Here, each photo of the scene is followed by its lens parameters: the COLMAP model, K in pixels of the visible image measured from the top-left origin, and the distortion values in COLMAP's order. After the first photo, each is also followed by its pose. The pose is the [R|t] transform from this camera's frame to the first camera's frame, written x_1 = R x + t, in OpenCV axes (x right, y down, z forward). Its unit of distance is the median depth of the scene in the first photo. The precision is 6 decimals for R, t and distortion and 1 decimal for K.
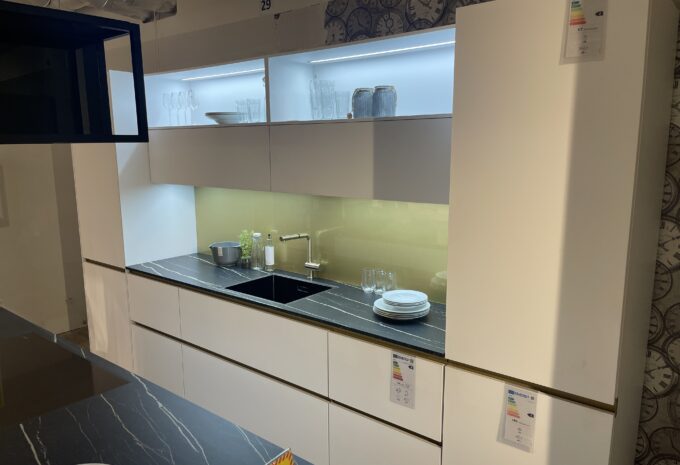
lens RADIAL K [[521.1, 0, 340.0], [0, 521.1, 232.5], [0, 0, 1]] dist [0.062486, -0.061803]
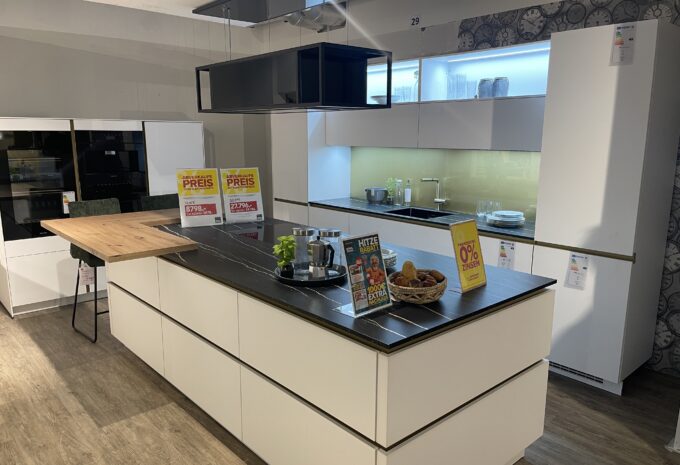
lens RADIAL K [[521.1, 0, 340.0], [0, 521.1, 232.5], [0, 0, 1]] dist [0.062486, -0.061803]
pose [[0.987709, 0.039715, -0.151177, -0.127841], [-0.036274, 0.999018, 0.025455, 0.152341], [0.152039, -0.019658, 0.988179, -0.600131]]
